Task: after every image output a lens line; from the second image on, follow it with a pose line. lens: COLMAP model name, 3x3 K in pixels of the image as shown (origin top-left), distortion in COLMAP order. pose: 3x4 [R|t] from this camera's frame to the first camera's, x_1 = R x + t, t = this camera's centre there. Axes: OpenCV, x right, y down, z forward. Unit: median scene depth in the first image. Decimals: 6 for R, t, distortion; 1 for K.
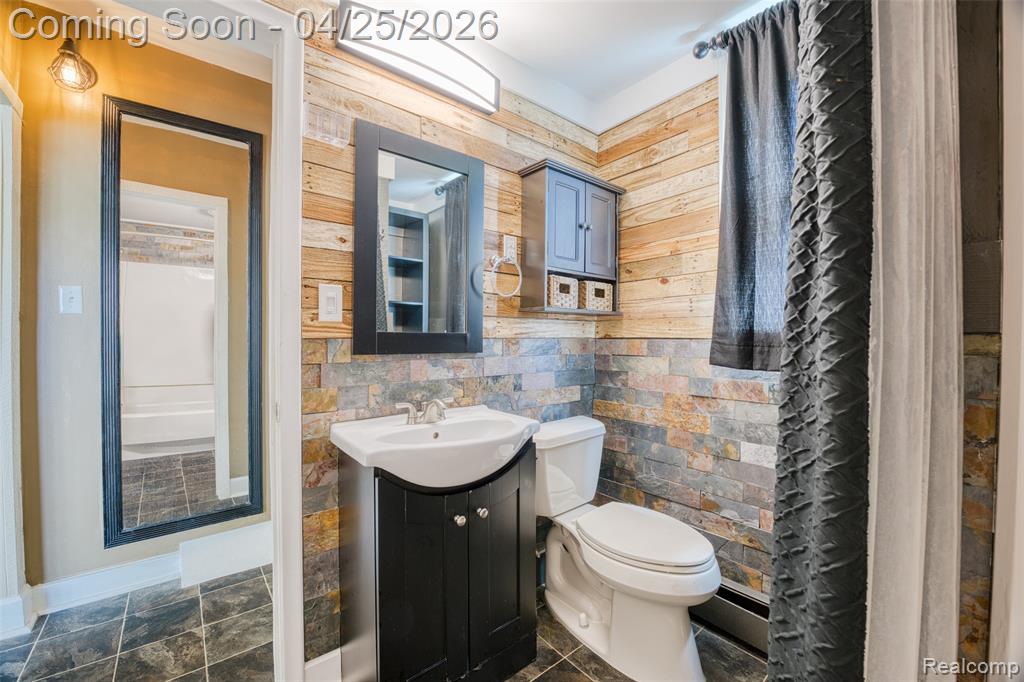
lens RADIAL K [[410.9, 0, 510.6], [0, 410.9, 342.0], [0, 0, 1]] dist [-0.023541, 0.000395]
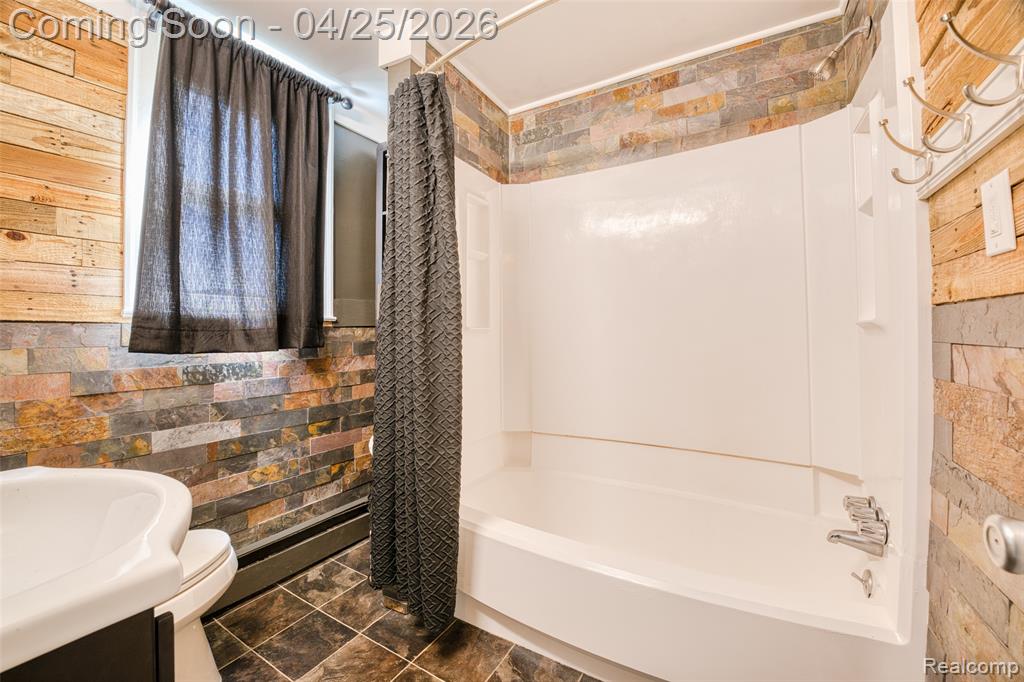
lens RADIAL K [[410.9, 0, 510.2], [0, 410.9, 330.8], [0, 0, 1]] dist [-0.023541, 0.000395]
pose [[-0.322159, -0.006451, 0.946664, -0.553914], [0.010958, 0.999884, 0.010543, 0.008915], [-0.946622, 0.013770, -0.322051, 0.492037]]
